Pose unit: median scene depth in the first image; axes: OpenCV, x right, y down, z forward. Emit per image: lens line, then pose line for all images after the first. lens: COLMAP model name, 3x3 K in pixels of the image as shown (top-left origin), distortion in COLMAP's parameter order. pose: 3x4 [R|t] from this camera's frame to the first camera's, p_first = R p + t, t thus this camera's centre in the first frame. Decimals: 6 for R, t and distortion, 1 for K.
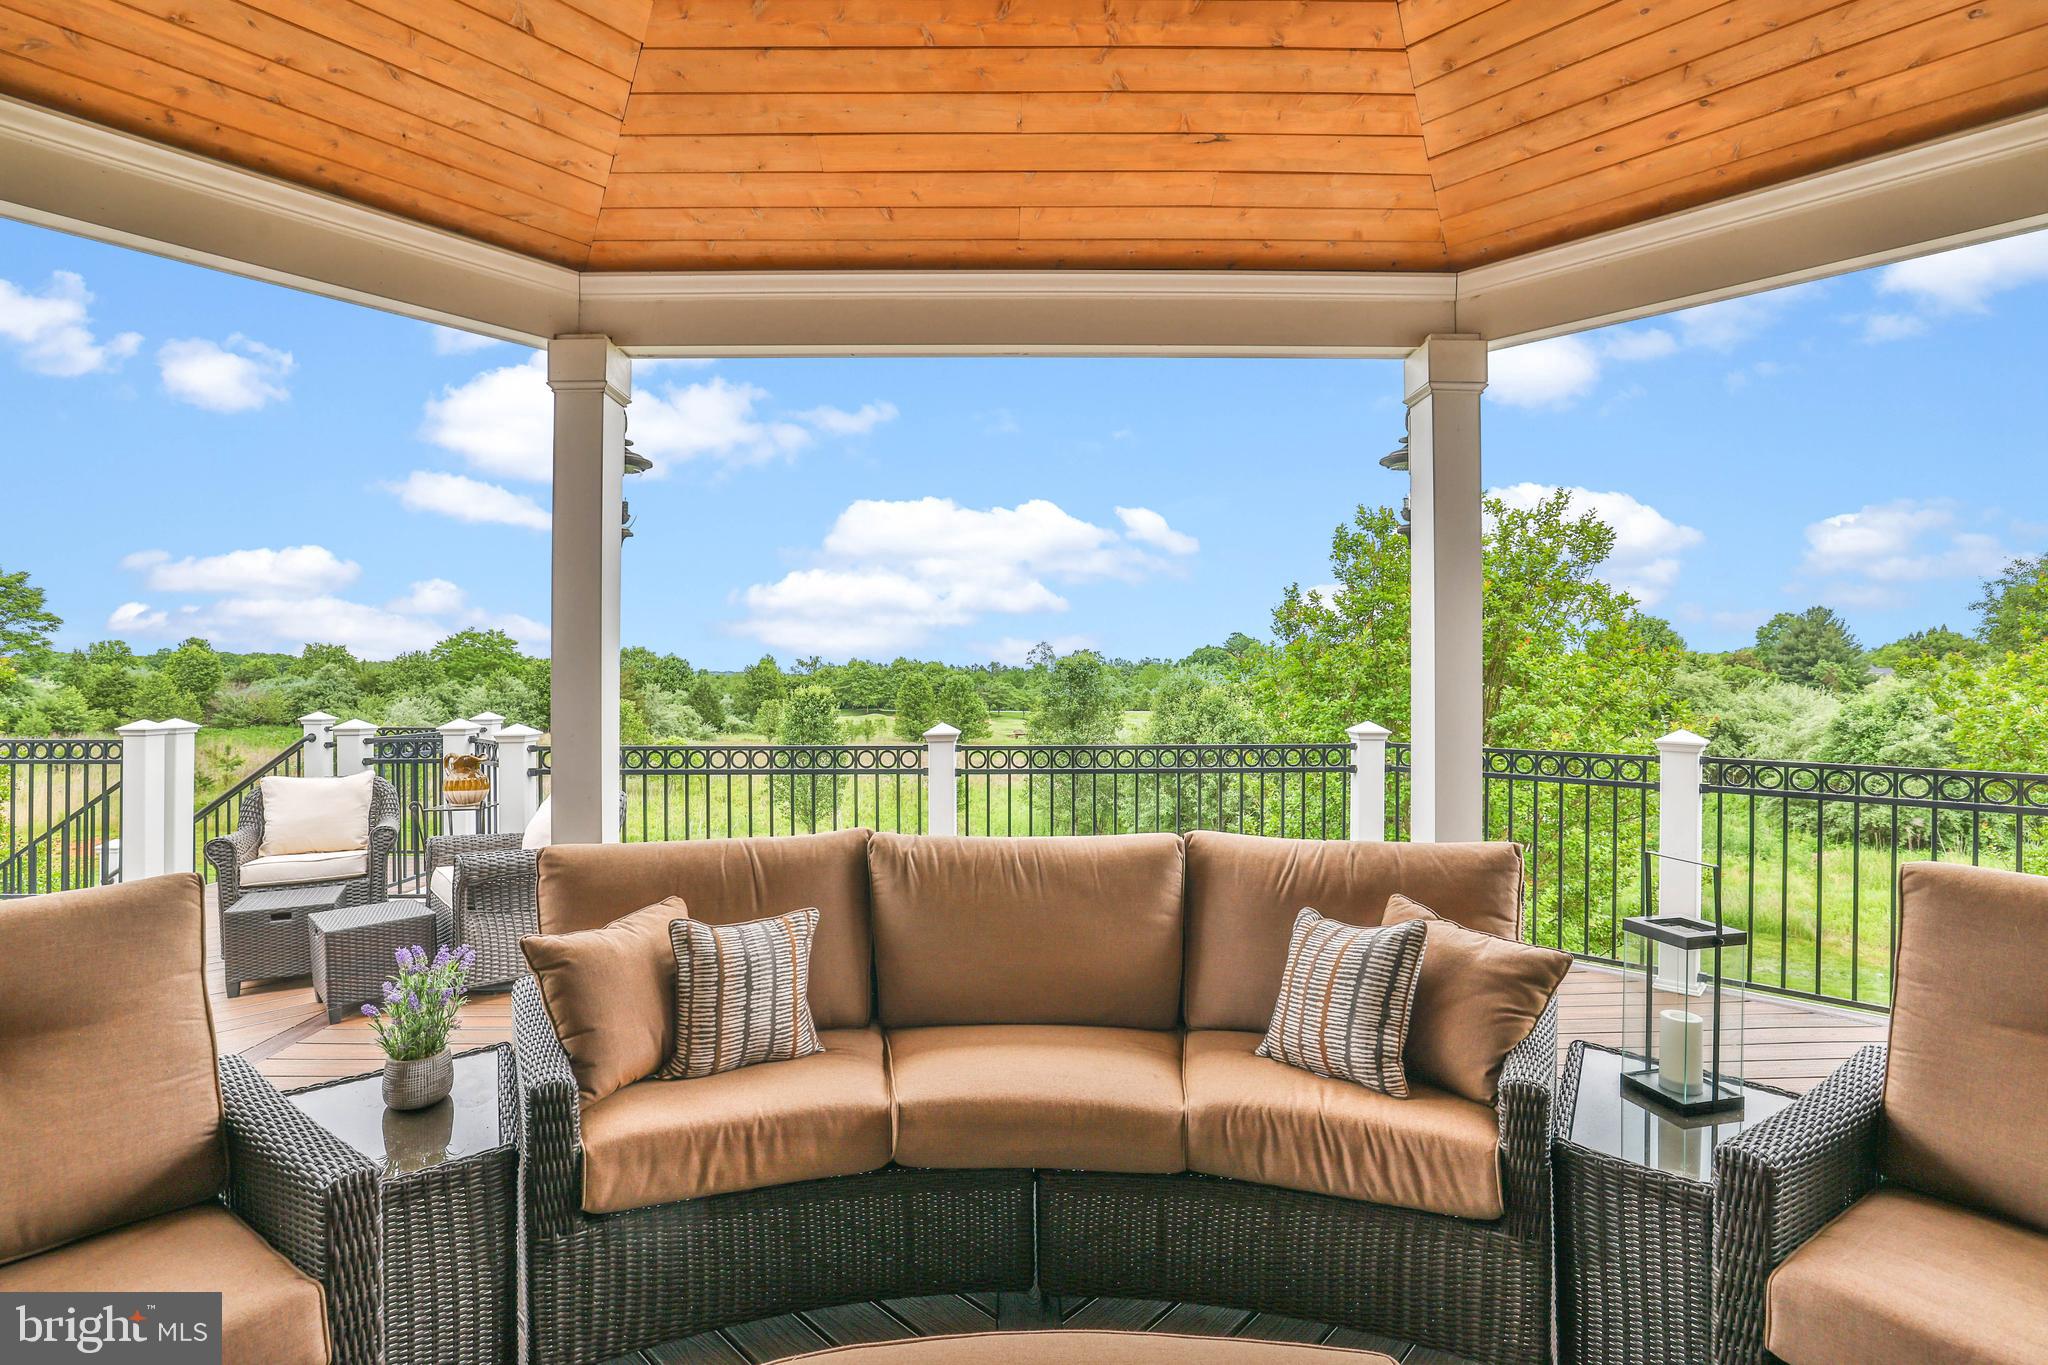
lens RADIAL K [[898.0, 0, 1024.9], [0, 898.0, 668.4], [0, 0, 1]] dist [-0.041571, 0.014724]
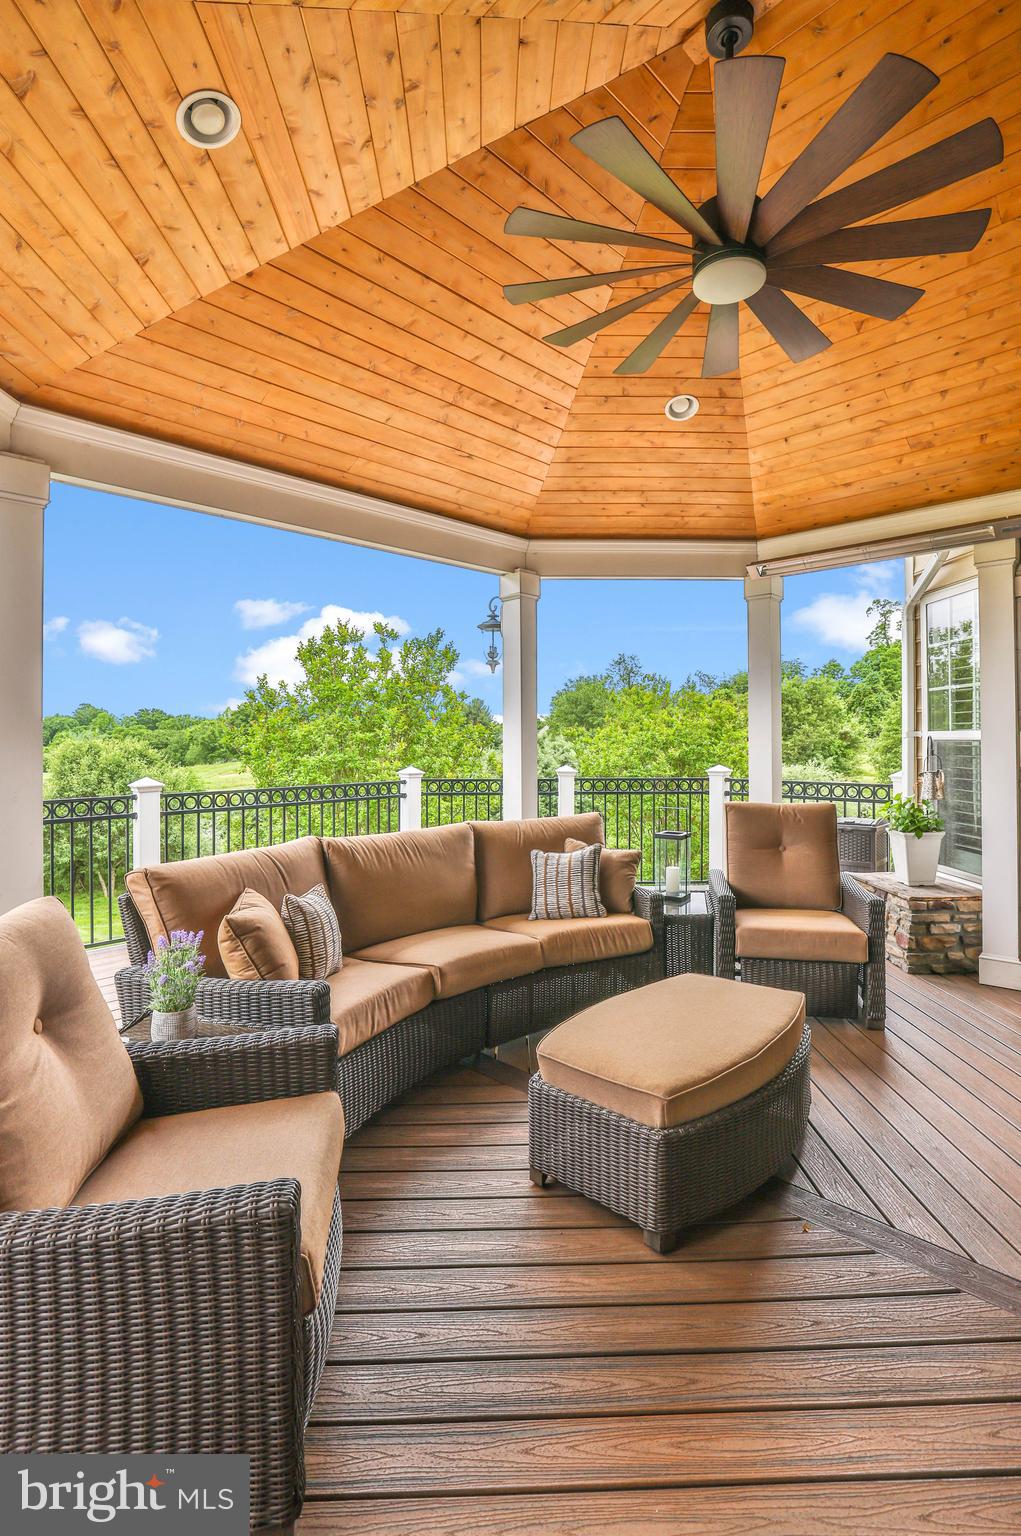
lens RADIAL K [[673.5, 0, 498.6], [0, 673.5, 731.8], [0, 0, 1]] dist [-0.041571, 0.014724]
pose [[0.737115, 0.004878, 0.675749, -0.742985], [-0.001720, 0.999984, -0.005343, -0.001580], [-0.675765, 0.002776, 0.737112, -0.102548]]
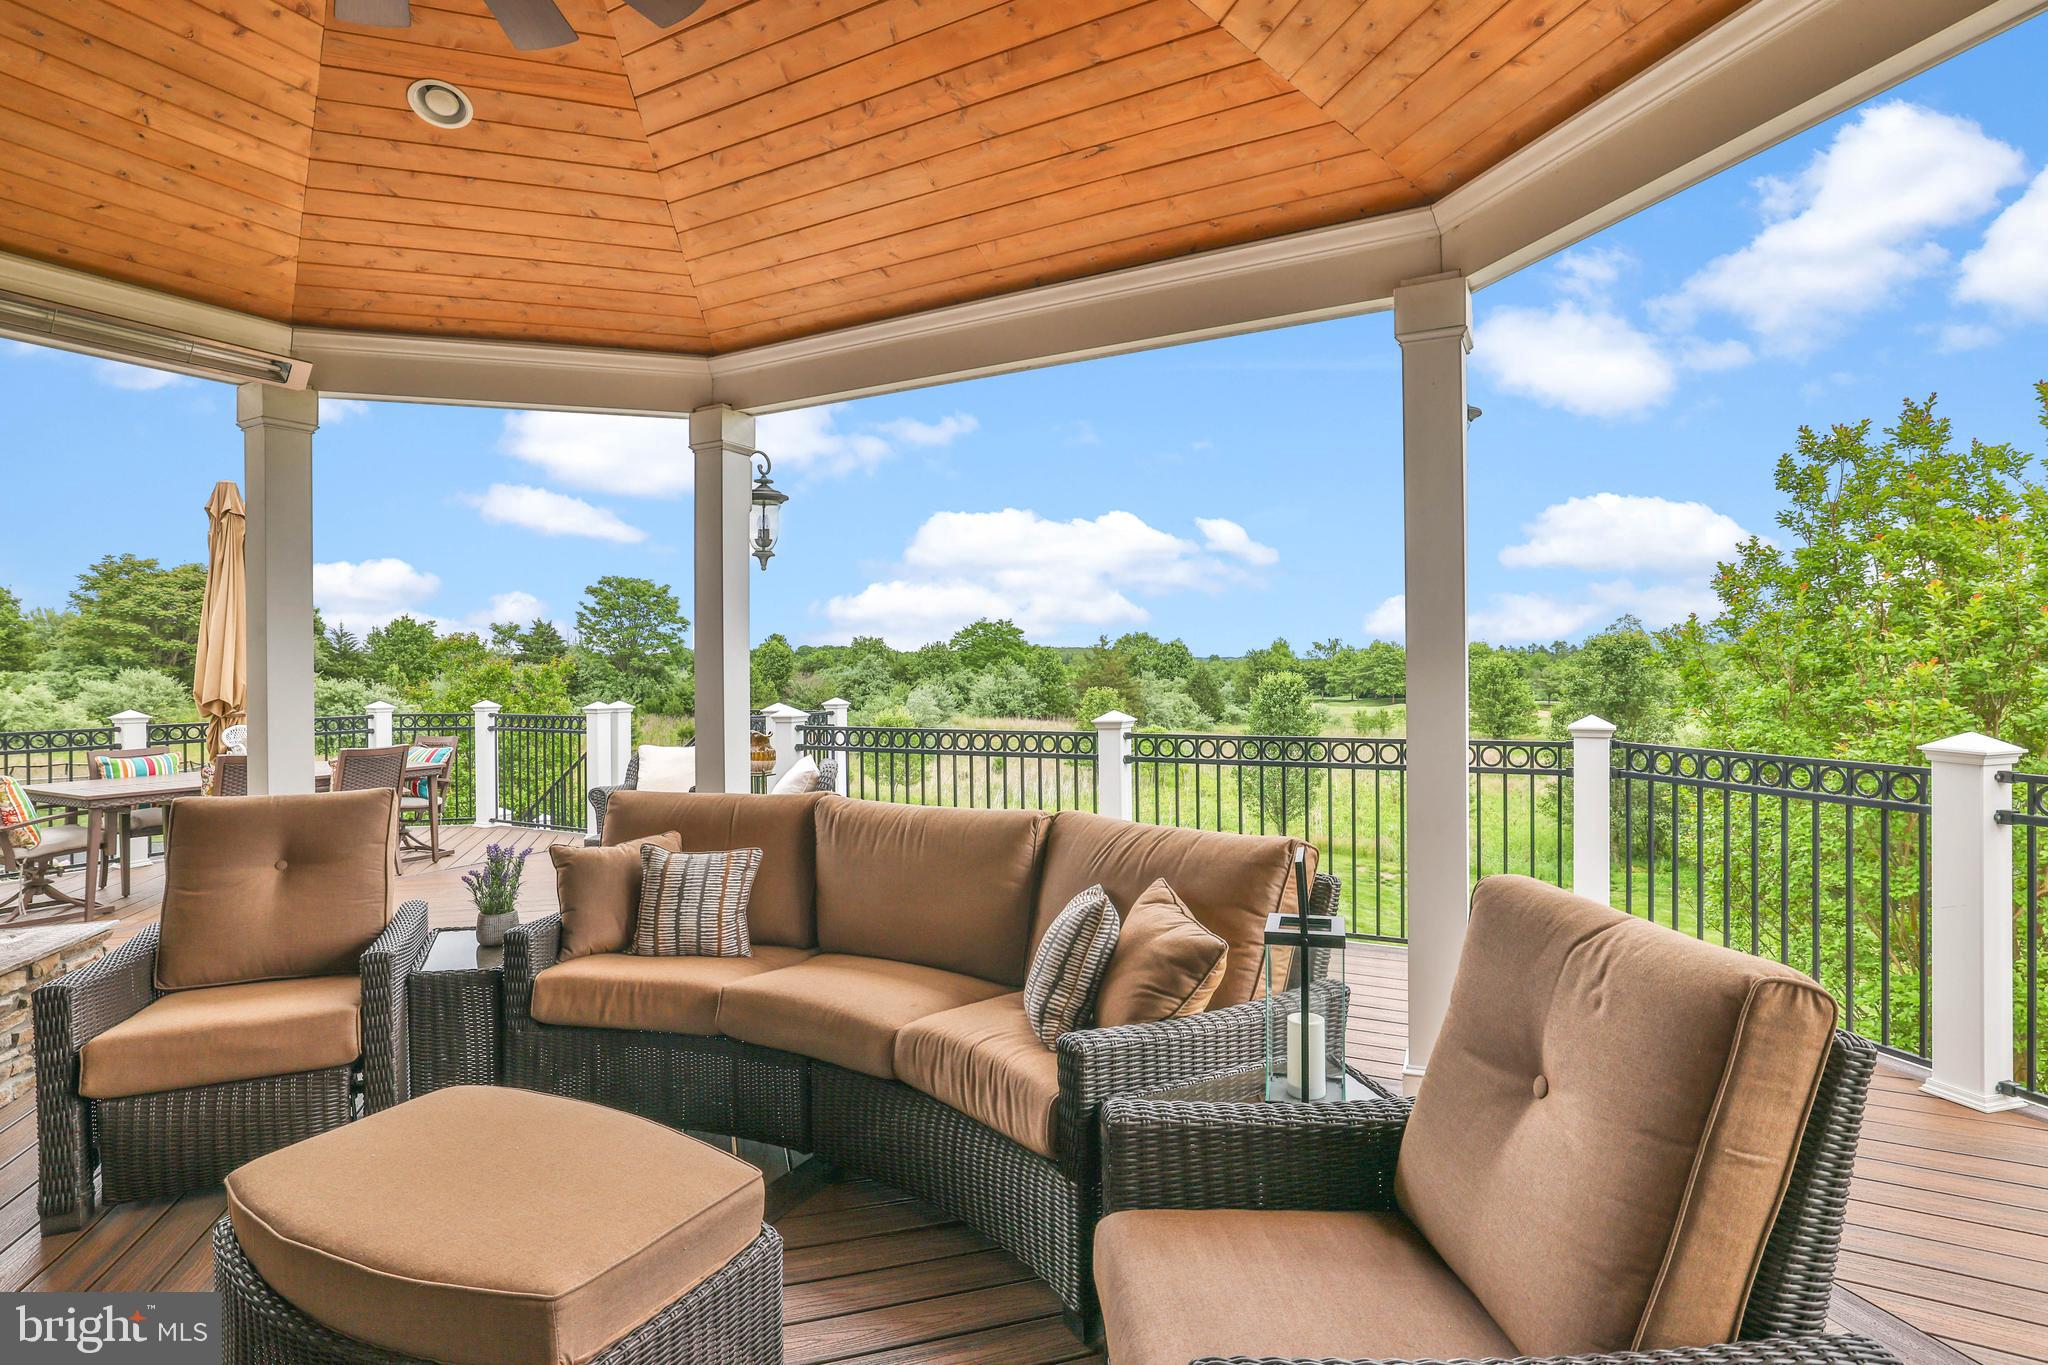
lens RADIAL K [[985.5, 0, 1034.1], [0, 985.5, 661.6], [0, 0, 1]] dist [-0.023366, 0.000857]
pose [[0.882329, -0.010024, -0.470526, 0.701919], [0.014025, 0.999889, 0.004998, -0.003775], [0.470424, -0.011009, 0.882372, -0.059644]]
